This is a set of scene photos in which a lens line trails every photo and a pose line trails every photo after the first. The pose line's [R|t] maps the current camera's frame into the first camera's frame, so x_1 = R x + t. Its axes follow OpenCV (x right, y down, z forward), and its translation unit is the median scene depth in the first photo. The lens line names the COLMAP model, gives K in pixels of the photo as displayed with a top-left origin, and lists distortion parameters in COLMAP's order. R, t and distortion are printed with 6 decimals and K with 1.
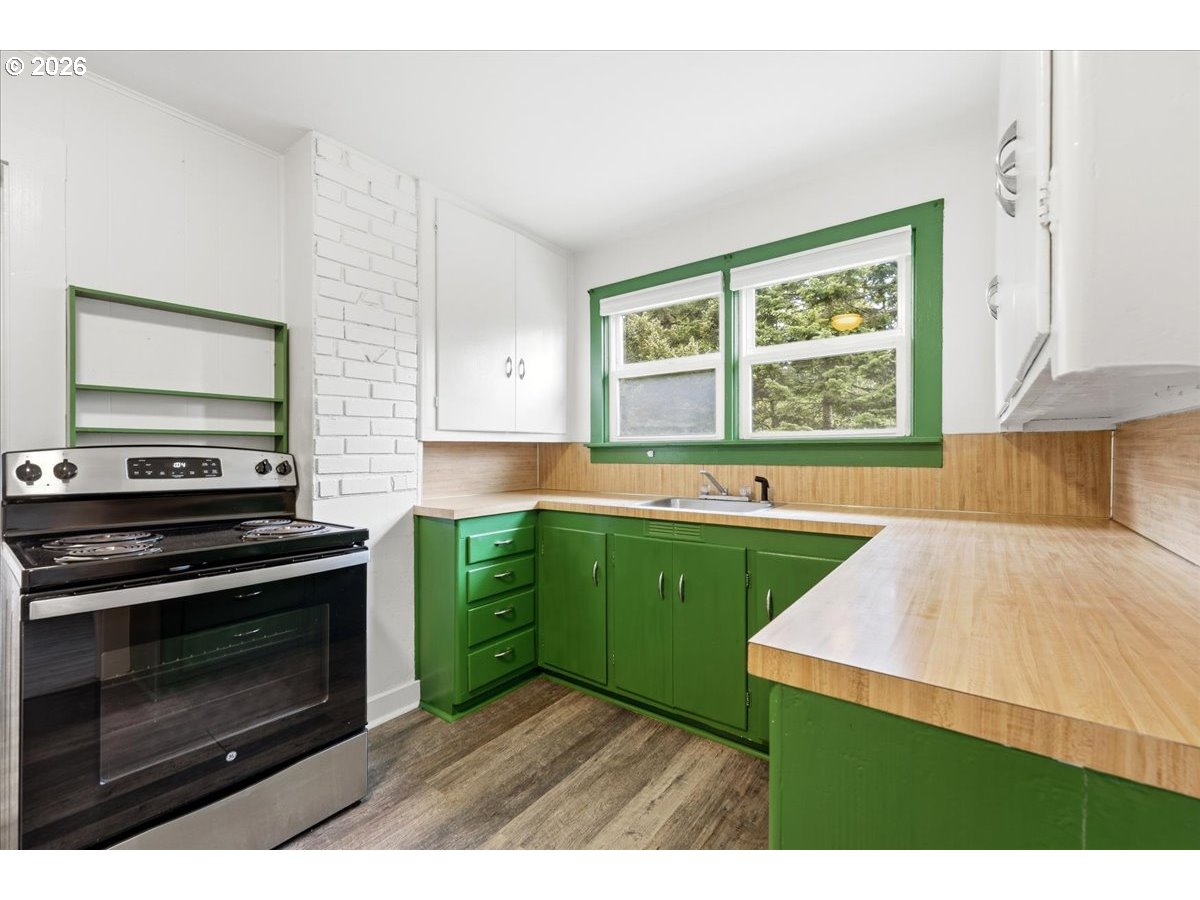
lens RADIAL K [[489.9, 0, 601.3], [0, 489.9, 445.2], [0, 0, 1]] dist [0.000684, -0.000020]
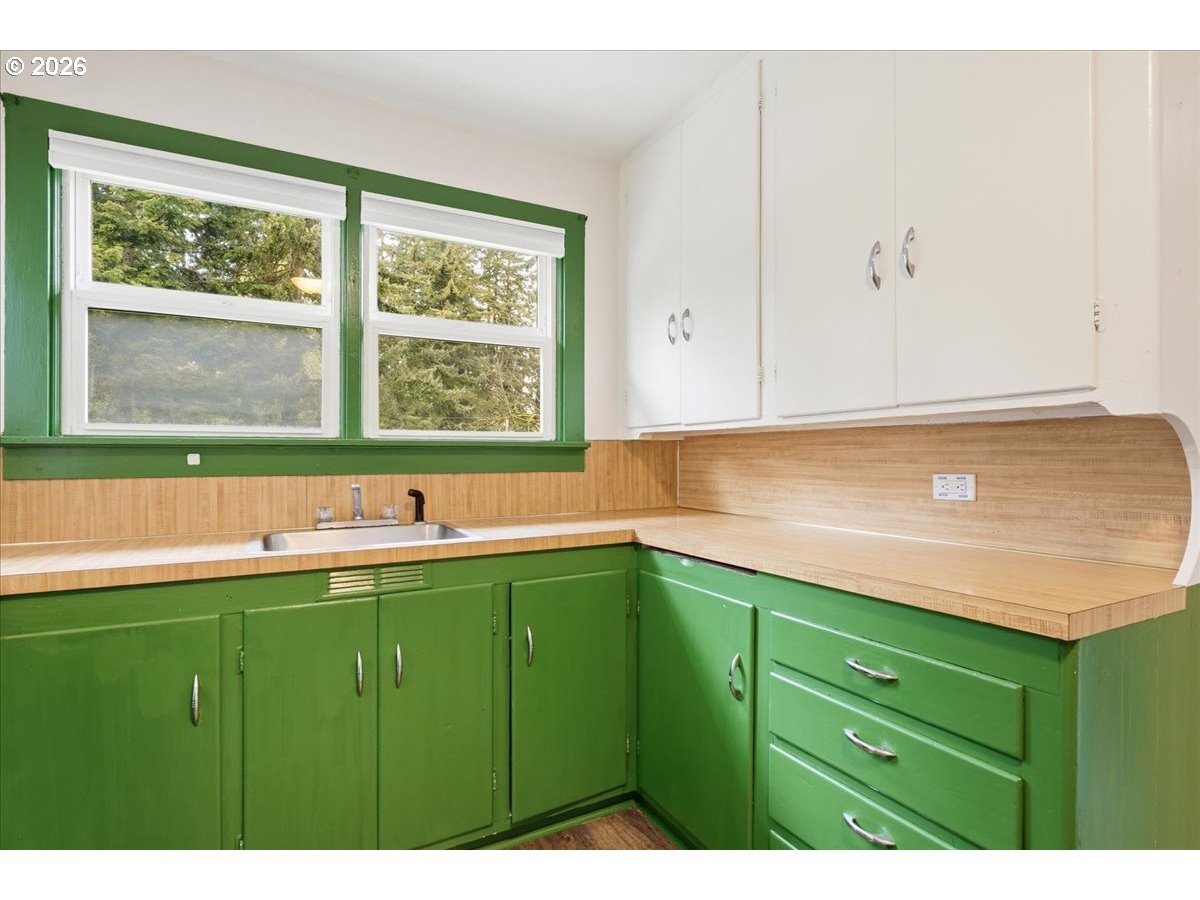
lens RADIAL K [[605.3, 0, 591.7], [0, 605.3, 442.4], [0, 0, 1]] dist [0.001465, 0.000145]
pose [[0.422262, 0.023780, 0.906162, -0.429948], [-0.012823, 0.999713, -0.020259, 0.008853], [-0.906383, -0.003065, 0.422445, 0.404646]]
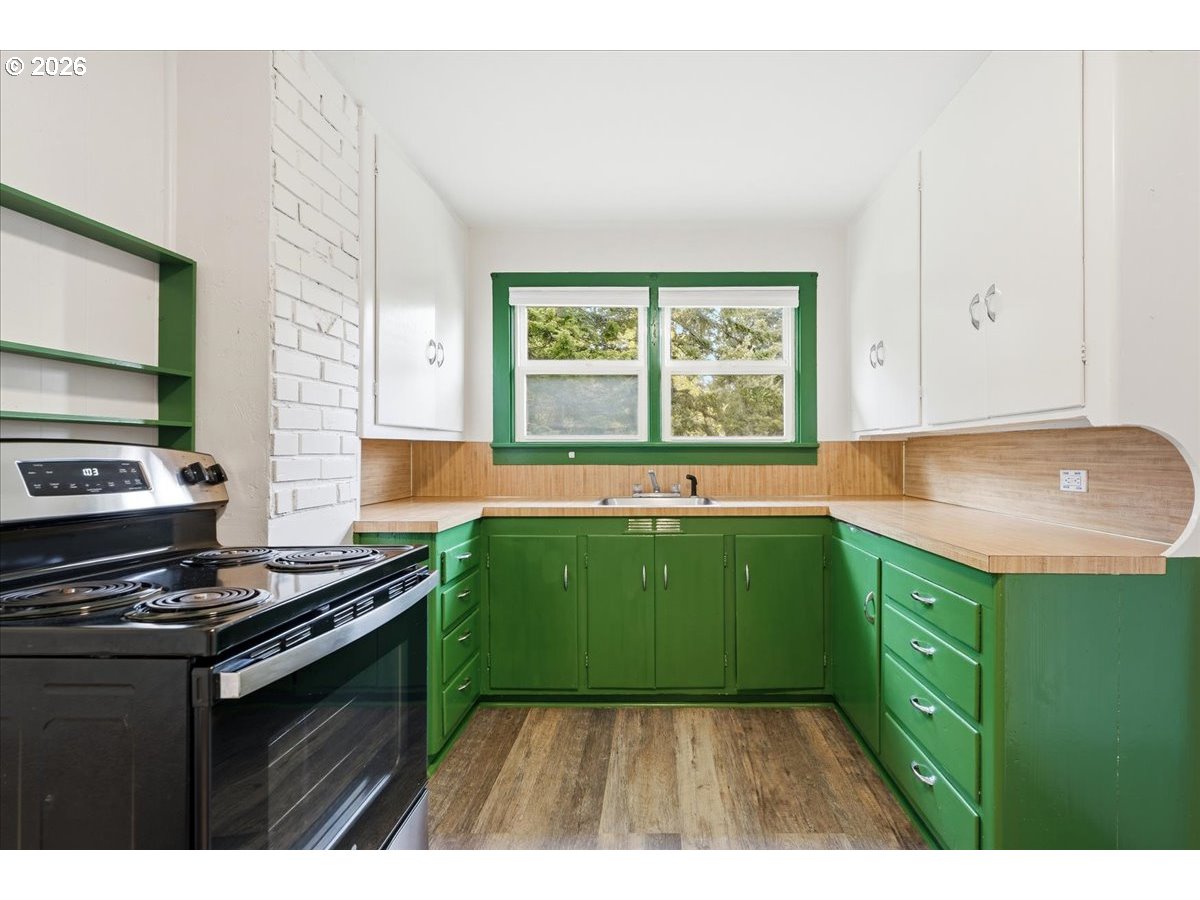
lens RADIAL K [[551.7, 0, 646.3], [0, 551.7, 436.2], [0, 0, 1]] dist [0.000162, 0.000244]
pose [[0.807390, 0.021120, 0.589641, -0.569807], [-0.011888, 0.999739, -0.019530, 0.000146], [-0.589899, 0.008759, 0.807430, 0.019427]]
